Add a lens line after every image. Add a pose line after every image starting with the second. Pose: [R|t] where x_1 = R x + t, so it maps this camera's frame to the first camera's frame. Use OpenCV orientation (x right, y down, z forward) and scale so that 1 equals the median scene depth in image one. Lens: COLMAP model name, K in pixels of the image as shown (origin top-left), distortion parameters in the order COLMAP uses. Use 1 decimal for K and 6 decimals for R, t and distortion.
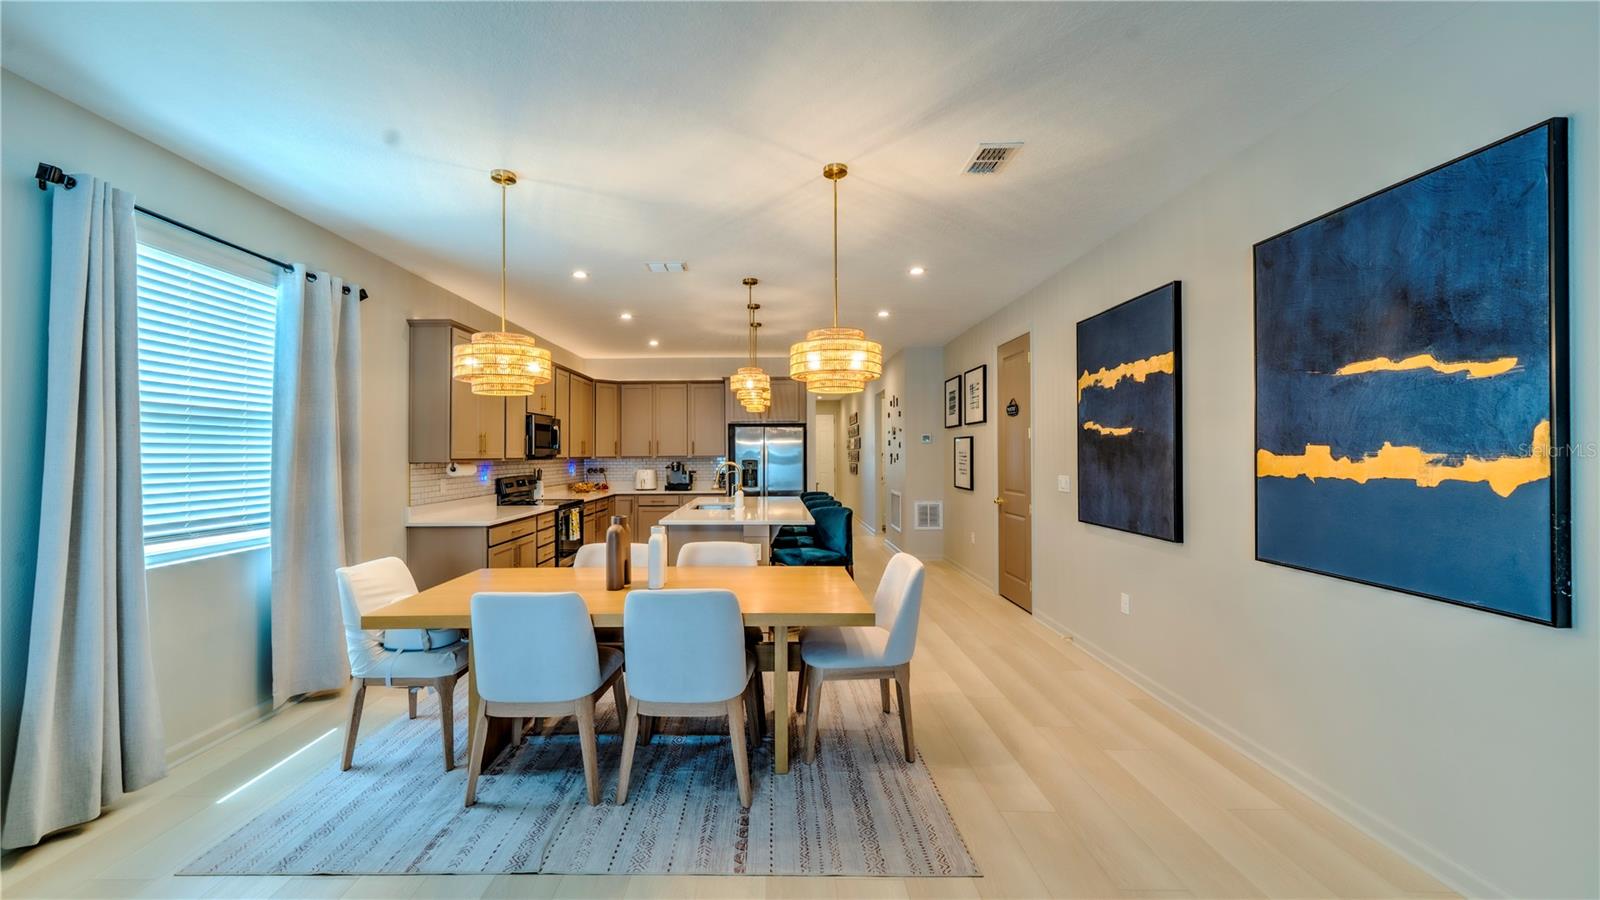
lens RADIAL K [[579.5, 0, 771.1], [0, 579.5, 447.3], [0, 0, 1]] dist [0.000099, 0.000001]
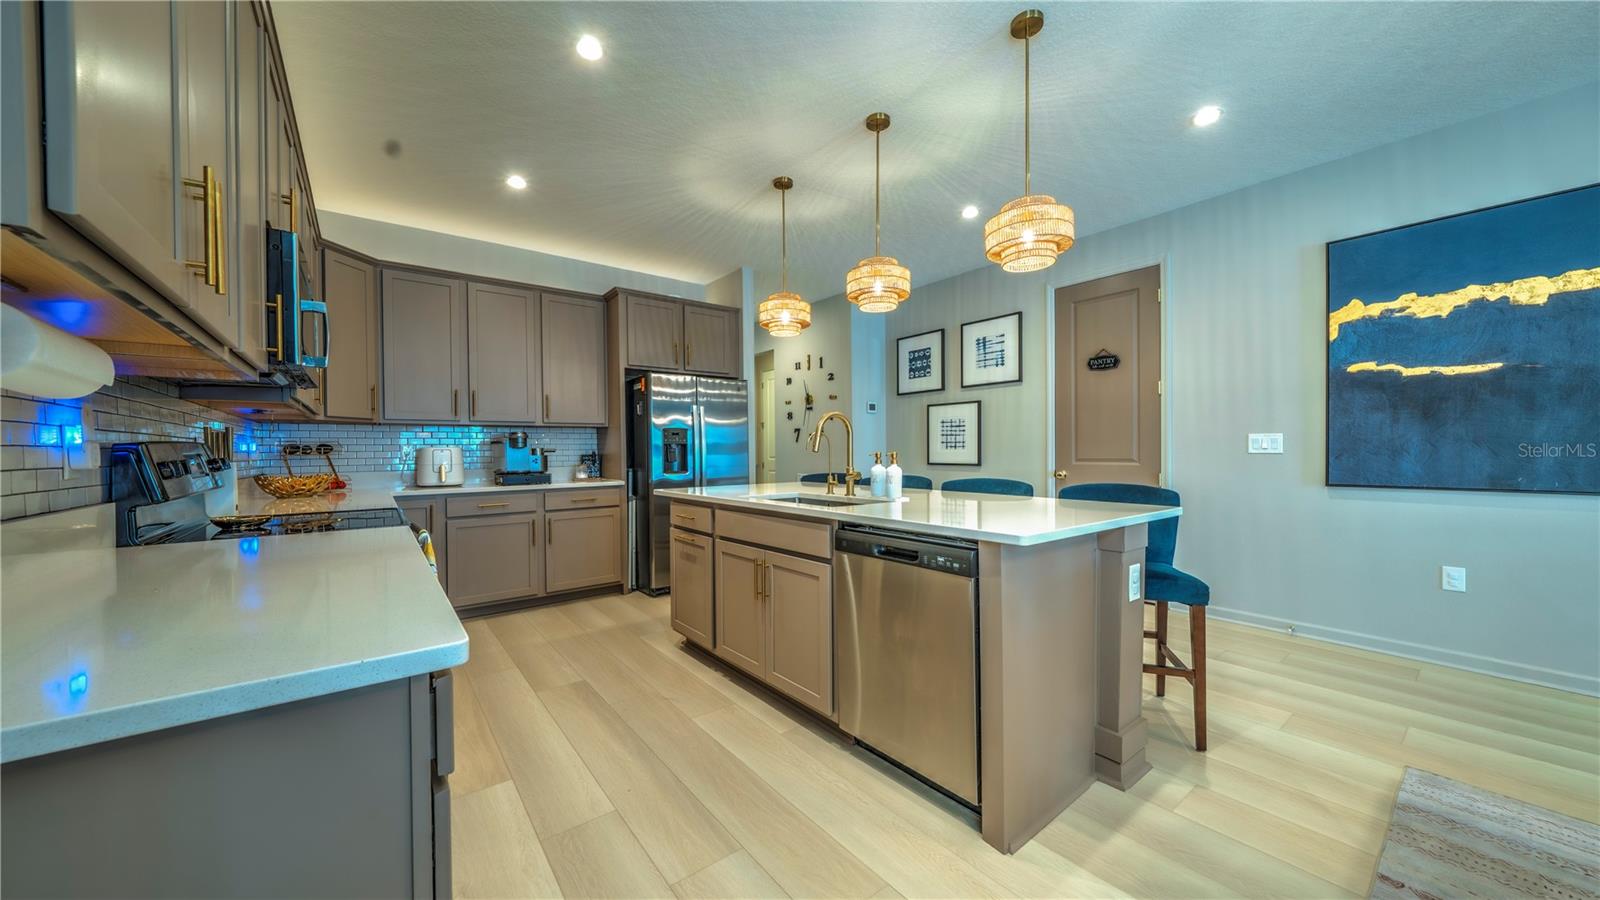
lens RADIAL K [[551.2, 0, 802.4], [0, 551.2, 456.5], [0, 0, 1]] dist [0.000003, 0.000061]
pose [[0.787291, -0.009905, 0.616502, -0.315116], [-0.003167, 0.999793, 0.020107, 0.042906], [-0.616574, -0.017782, 0.787096, 0.497668]]
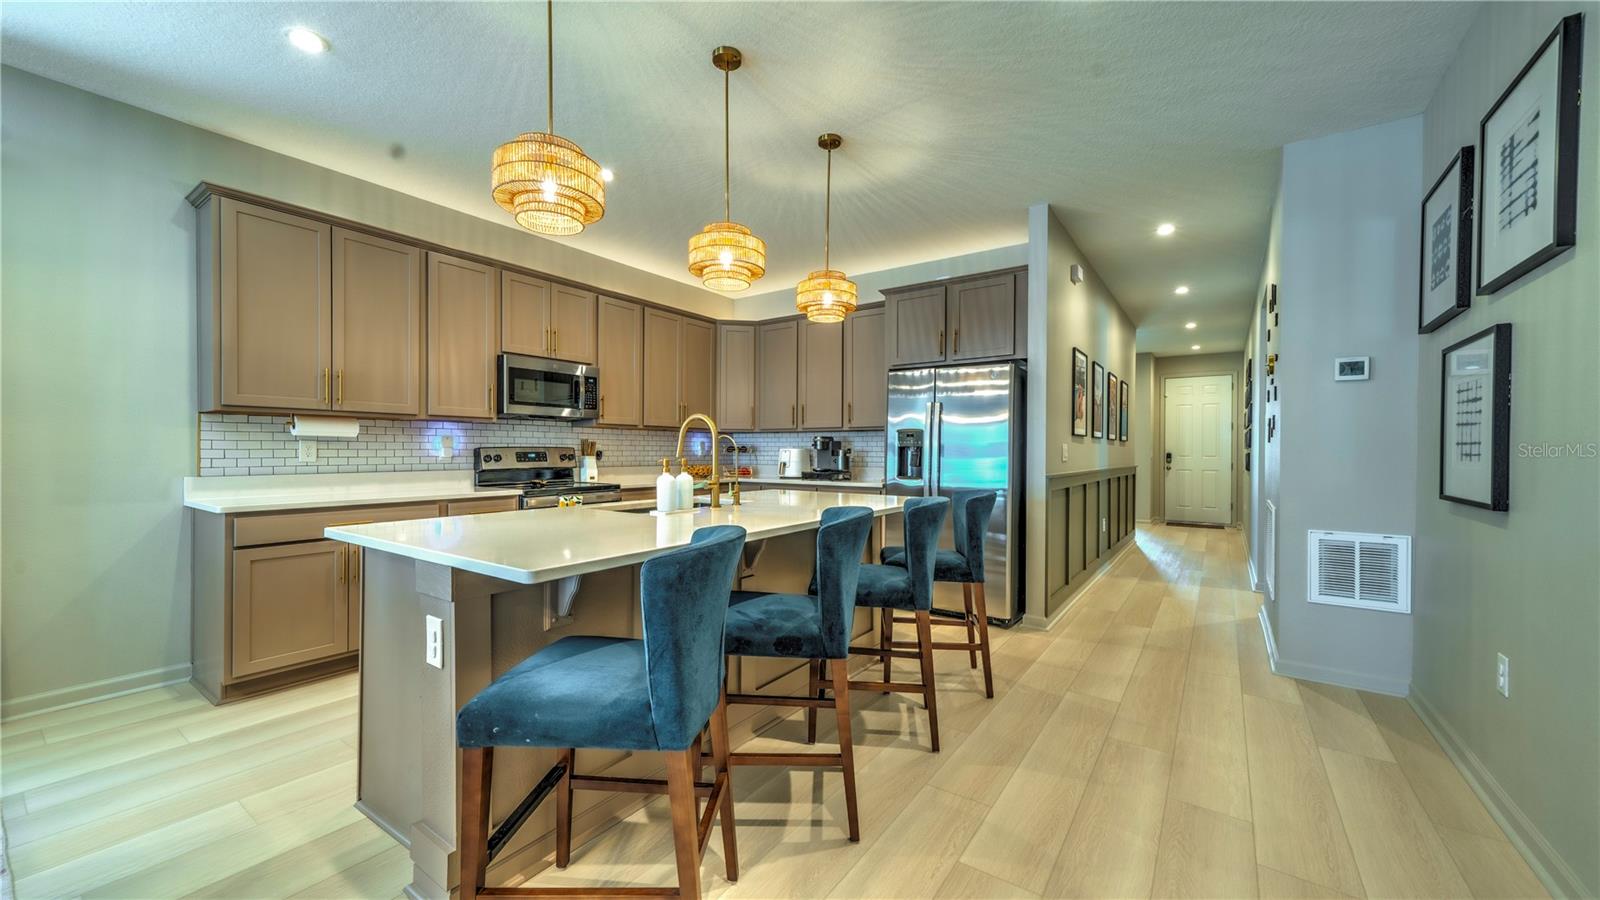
lens RADIAL K [[593.1, 0, 789.3], [0, 593.1, 455.7], [0, 0, 1]] dist [0.009654, -0.000090]
pose [[0.815932, 0.013343, -0.577993, 0.213887], [-0.001931, 0.999791, 0.020355, 0.038470], [0.578144, -0.015492, 0.815788, 0.510750]]
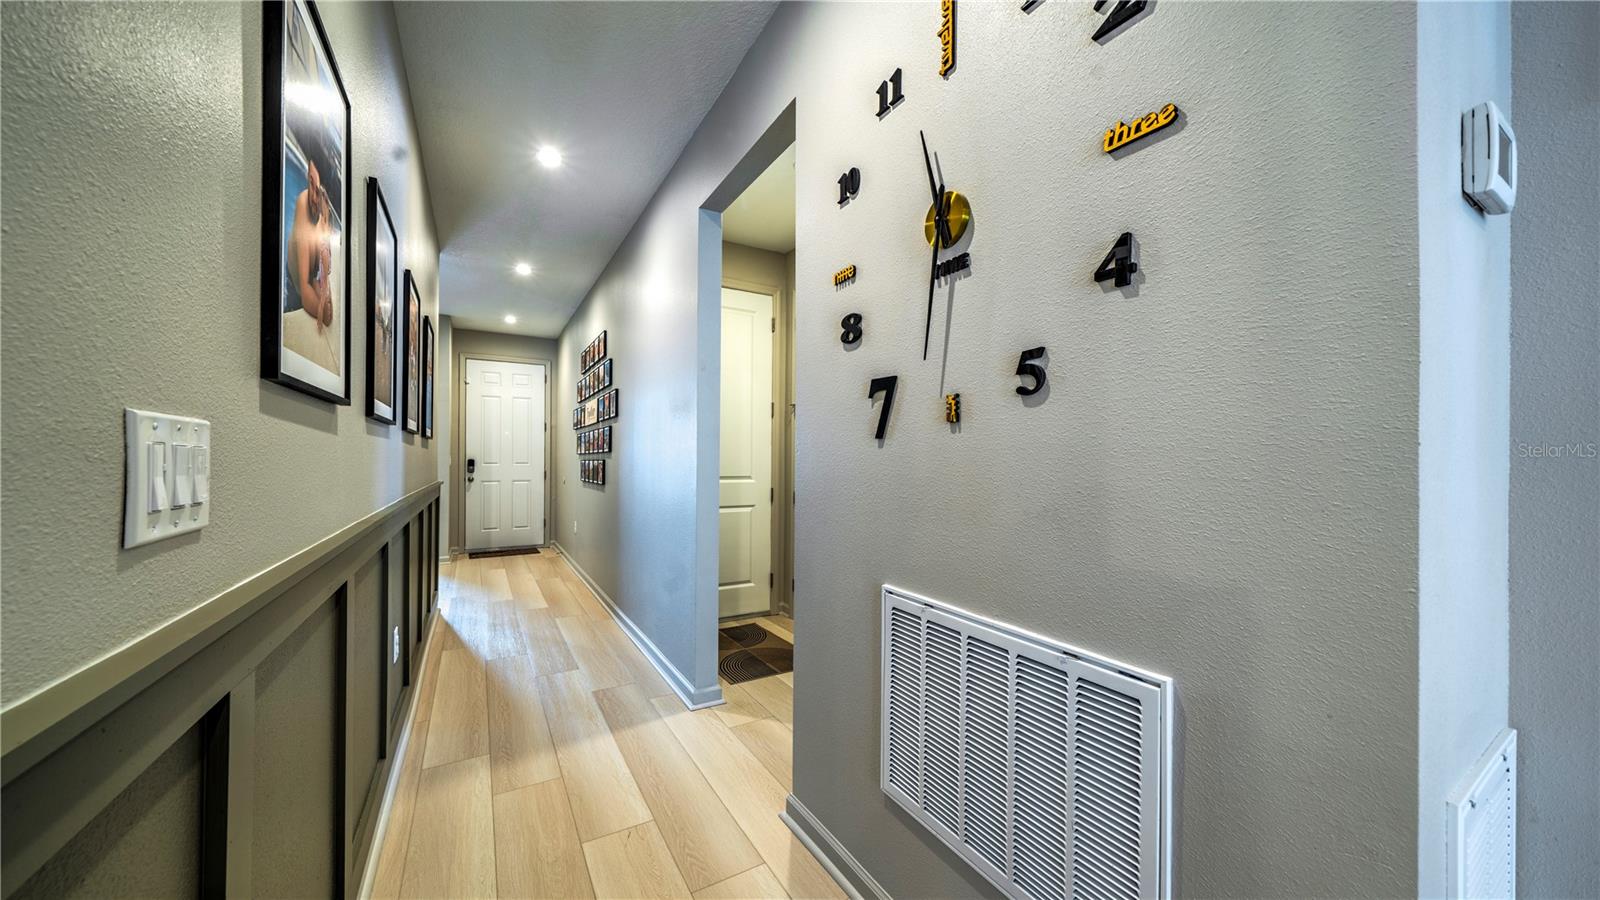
lens RADIAL K [[550.2, 0, 818.3], [0, 550.2, 461.5], [0, 0, 1]] dist [0.000178, 0.000014]
pose [[0.844954, 0.007547, 0.534786, 0.124232], [-0.015710, 0.999819, 0.010712, 0.043473], [-0.534608, -0.017453, 0.844920, 1.078201]]
